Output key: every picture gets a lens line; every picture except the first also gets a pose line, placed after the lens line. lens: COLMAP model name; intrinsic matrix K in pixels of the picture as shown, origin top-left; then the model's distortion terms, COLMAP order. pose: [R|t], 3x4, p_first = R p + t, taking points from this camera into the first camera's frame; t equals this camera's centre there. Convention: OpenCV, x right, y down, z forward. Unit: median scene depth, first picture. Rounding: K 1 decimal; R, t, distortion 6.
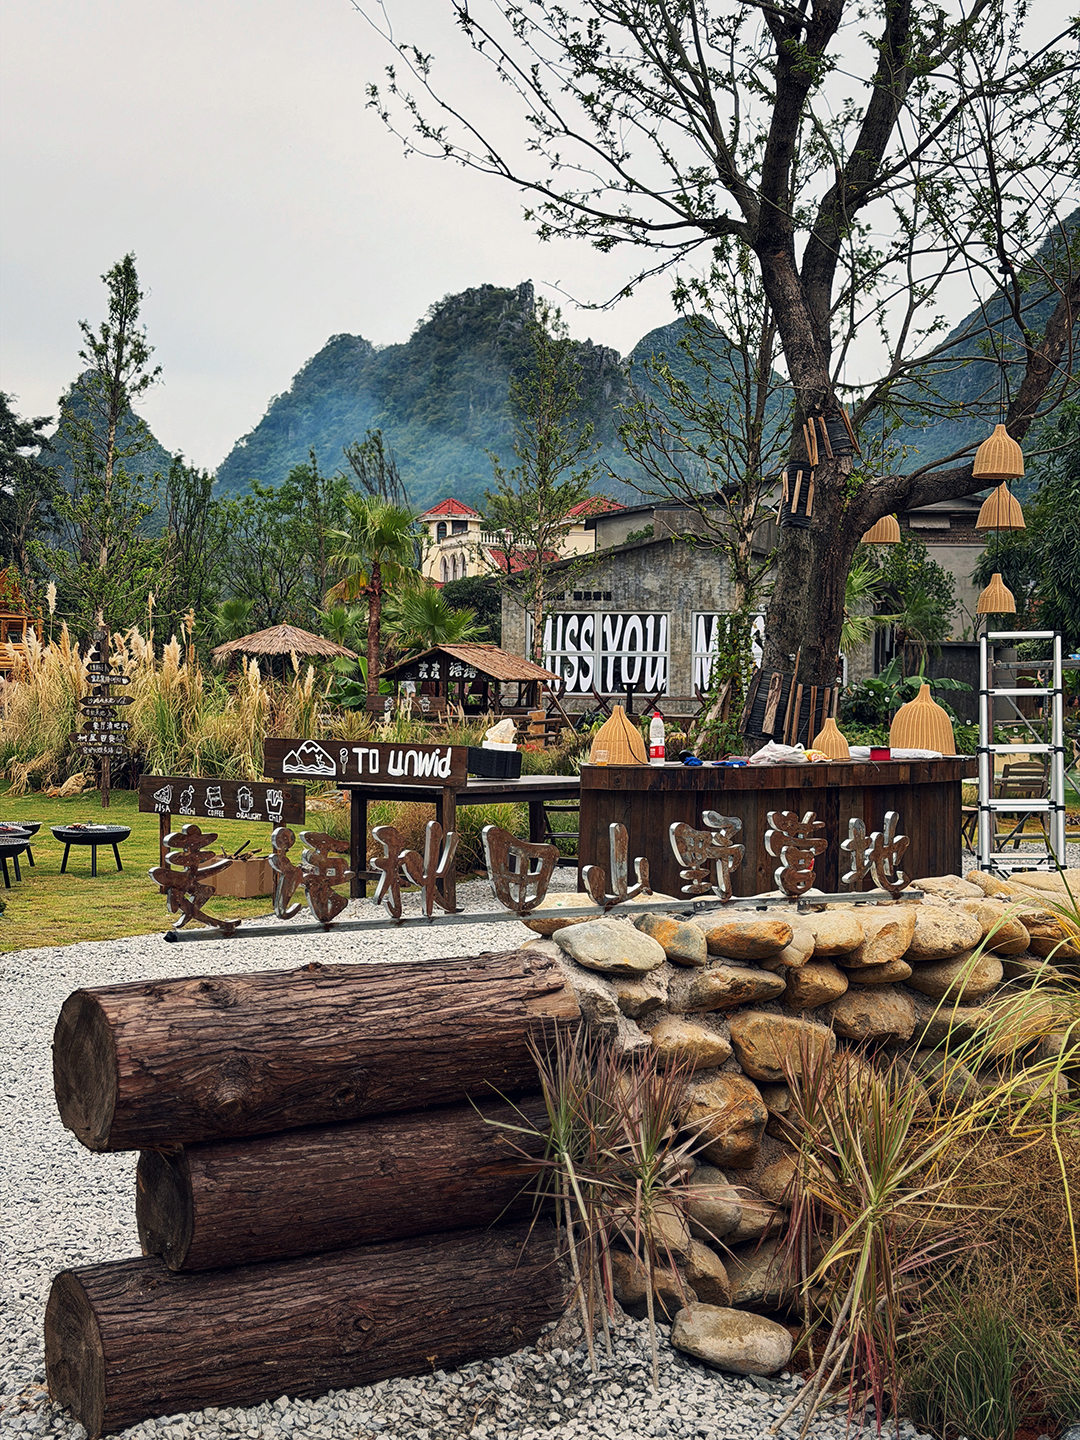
lens RADIAL K [[1977.6, 0, 540.0], [0, 1977.6, 720.0], [0, 0, 1]] dist [0.145282, 0.010140]
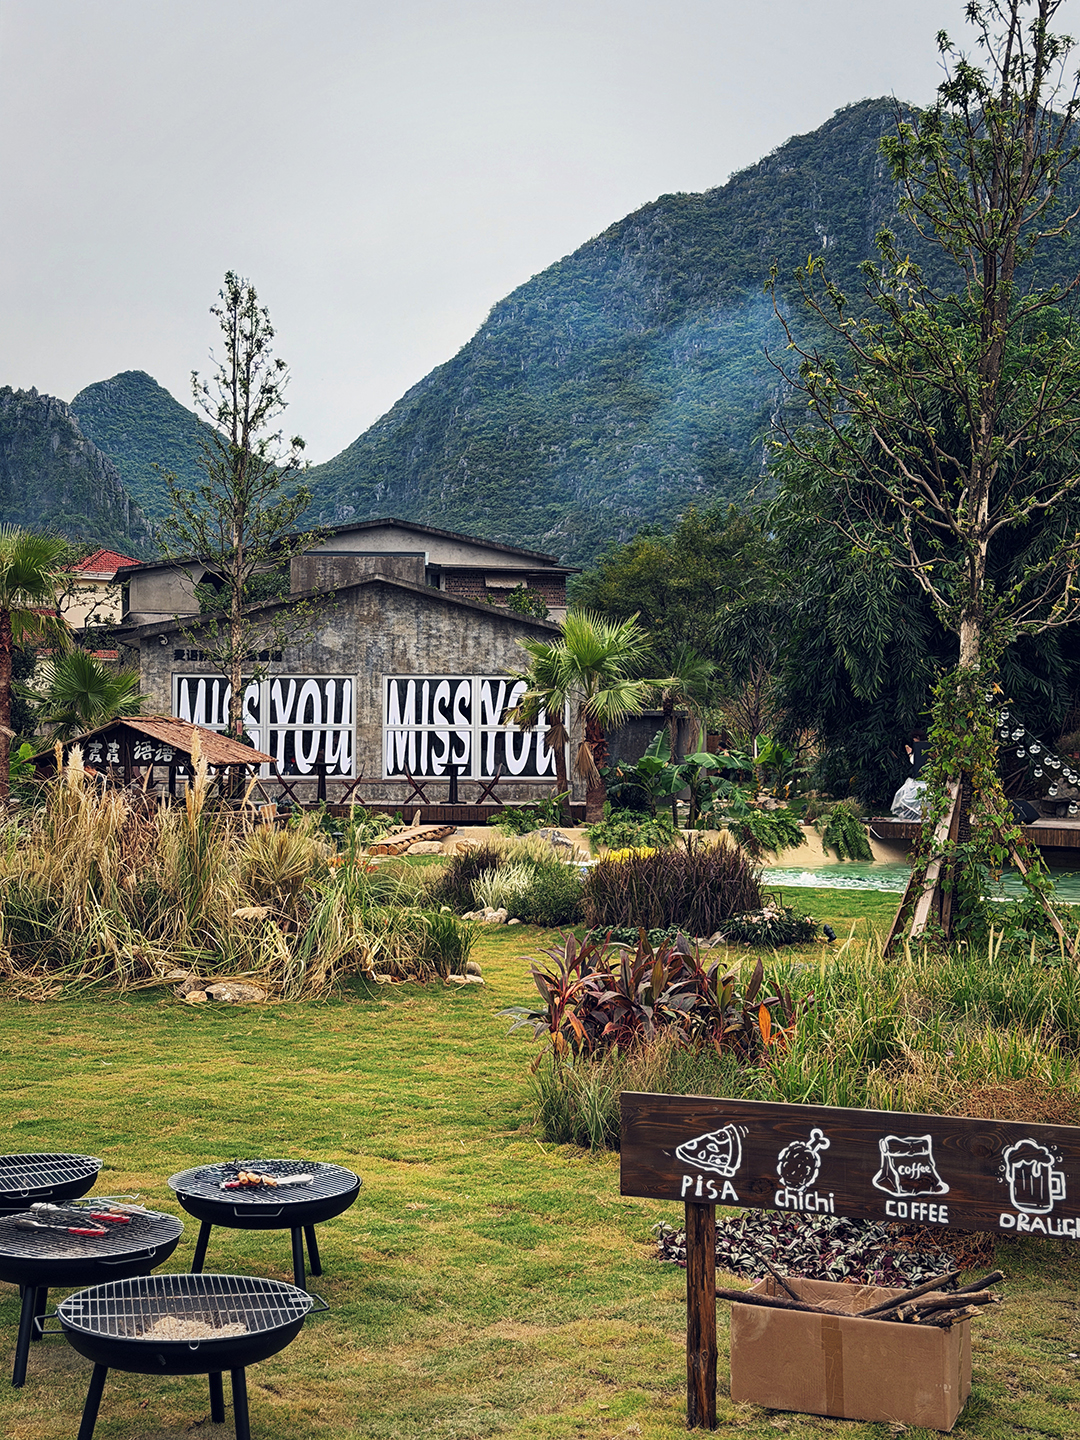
lens RADIAL K [[2016.9, 0, 540.0], [0, 2016.9, 720.0], [0, 0, 1]] dist [0.136394, 0.048834]
pose [[0.962386, -0.005643, 0.271629, -0.109120], [0.014949, 0.999369, -0.032206, -0.010199], [-0.271276, 0.035056, 0.961863, 0.219993]]
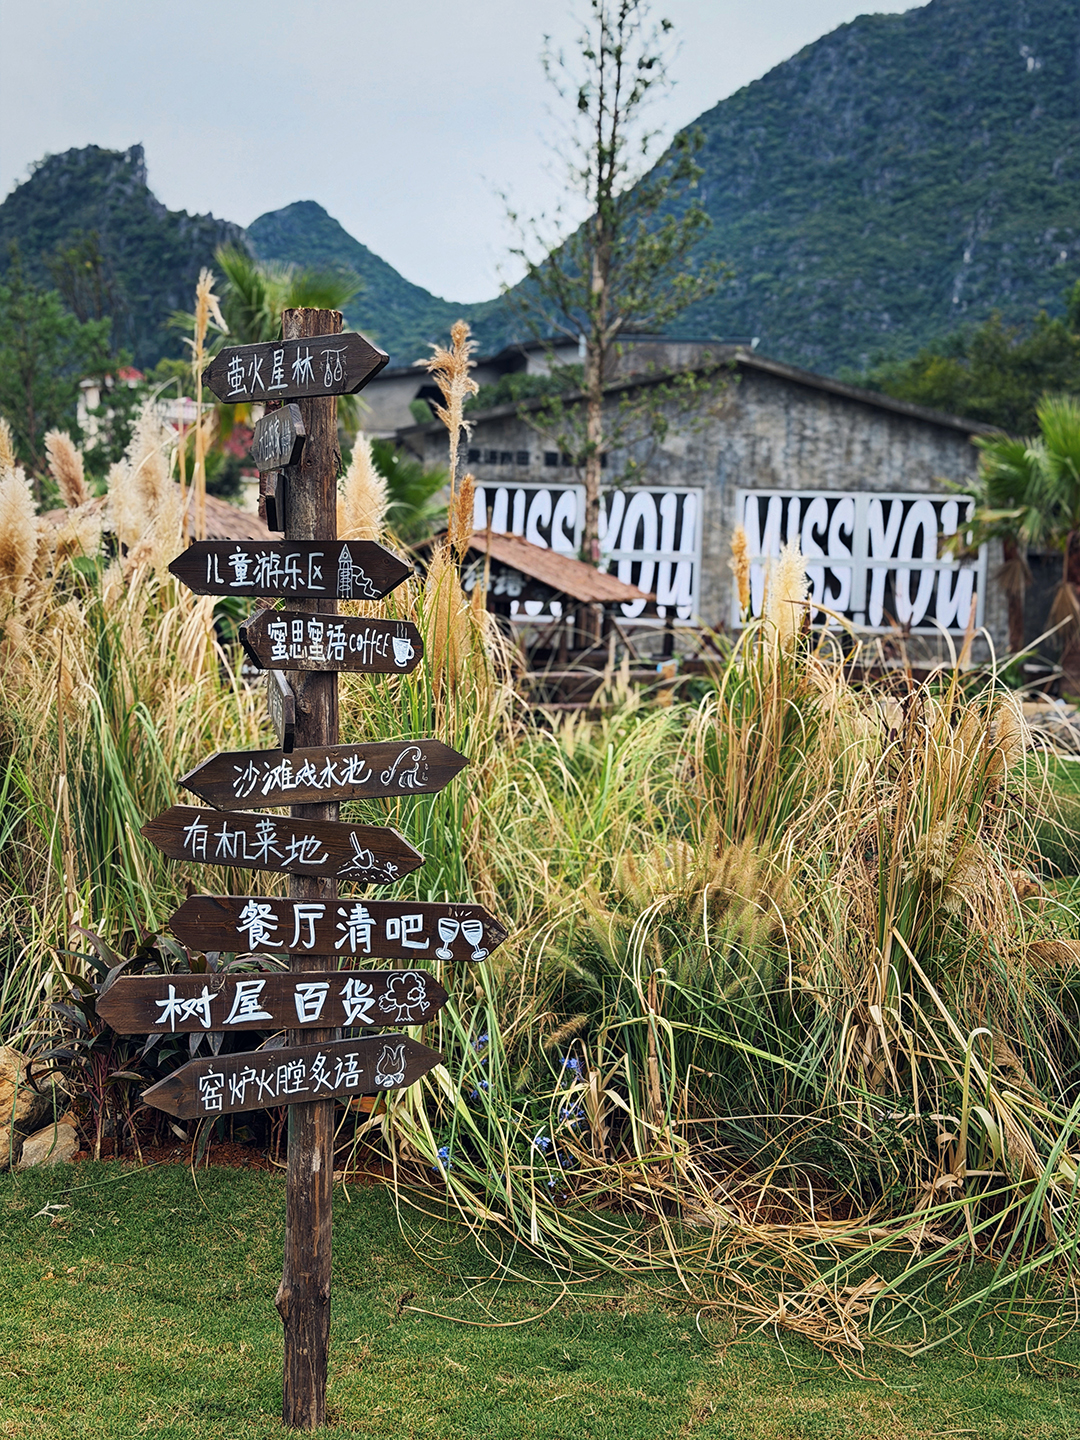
lens RADIAL K [[2010.5, 0, 540.0], [0, 2010.5, 720.0], [0, 0, 1]] dist [0.208037, -0.497475]
pose [[0.980552, 0.005569, 0.196180, -0.134353], [-0.014718, 0.998869, 0.045207, -0.012585], [-0.195707, -0.047215, 0.979525, 0.480361]]
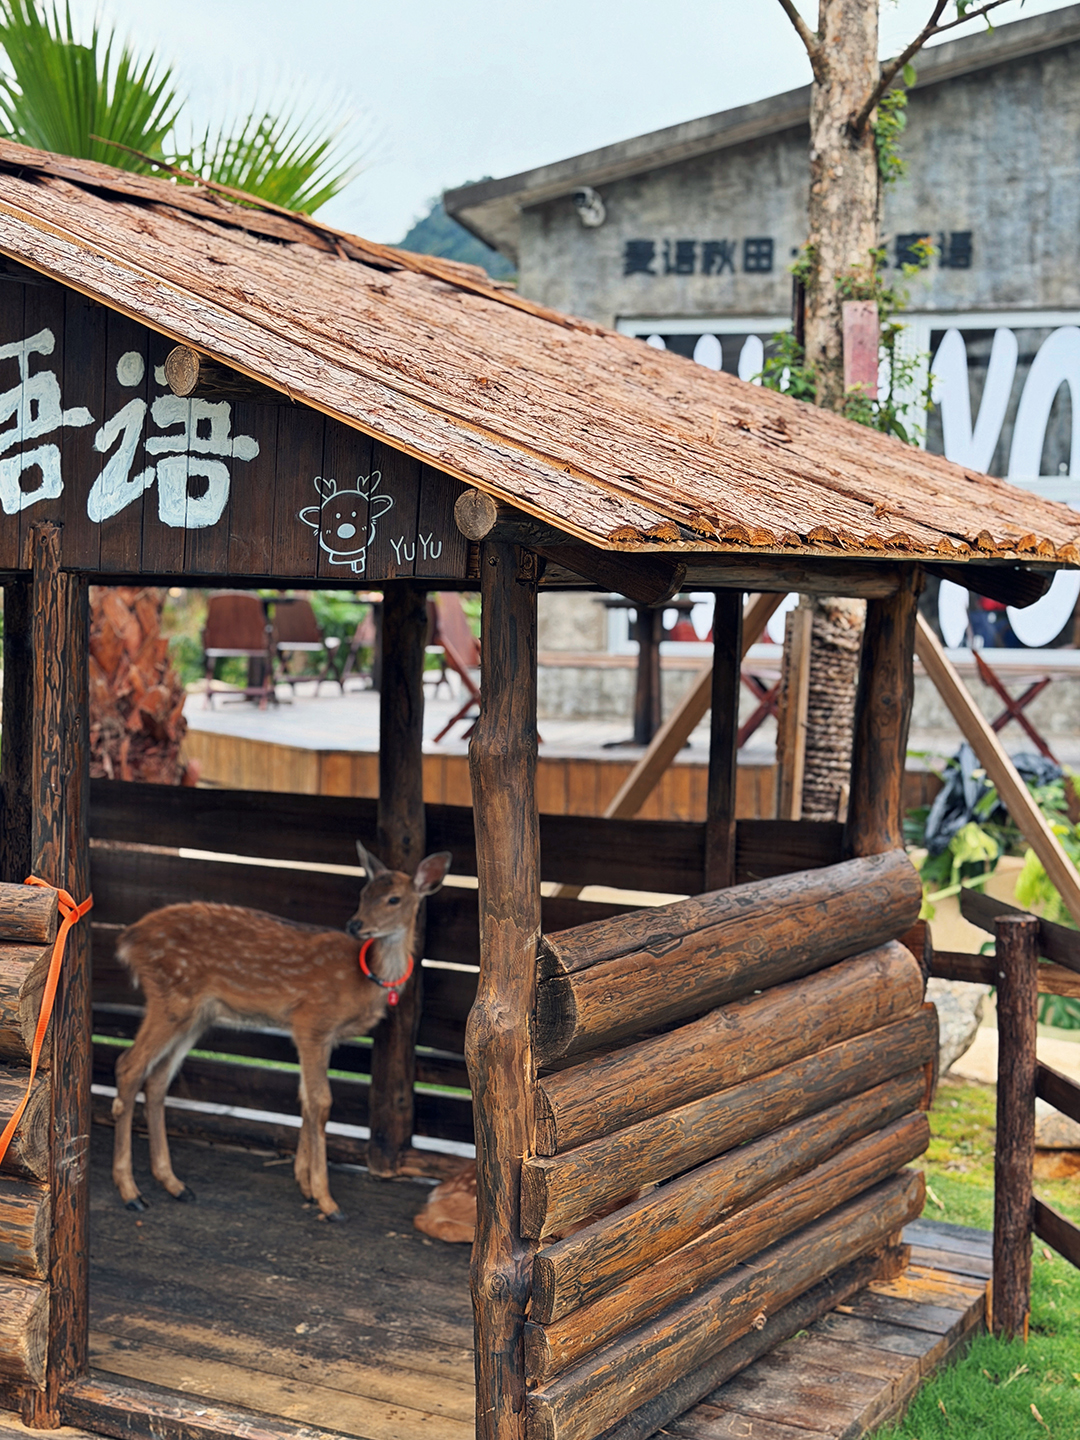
lens RADIAL K [[1977.6, 0, 540.0], [0, 1977.6, 720.0], [0, 0, 1]] dist [0.145282, 0.010140]
pose [[0.999958, 0.009084, 0.001335, -0.020943], [-0.009128, 0.999245, 0.037759, -0.017322], [-0.000991, -0.037770, 0.999286, 0.940903]]
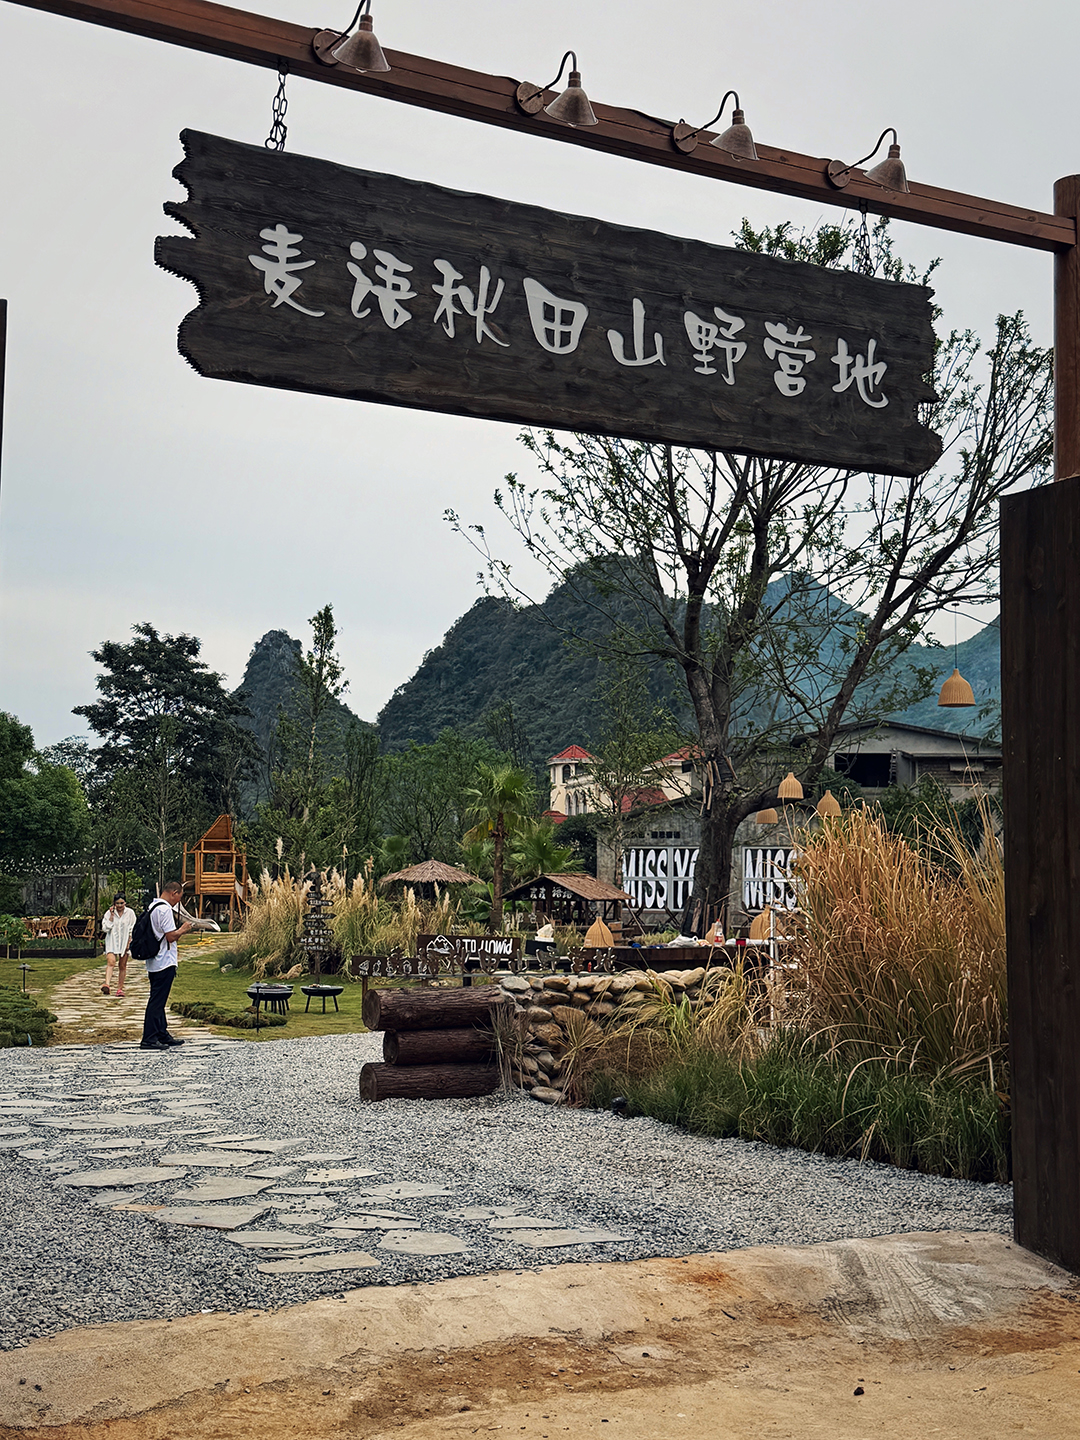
lens RADIAL K [[1783.7, 0, 540.0], [0, 1783.7, 720.0], [0, 0, 1]] dist [0.139052, 0.005316]
pose [[0.997521, -0.011757, -0.069374, 0.033179], [0.003437, 0.992906, -0.118851, 0.002935], [0.070279, 0.118318, 0.990486, -0.237769]]
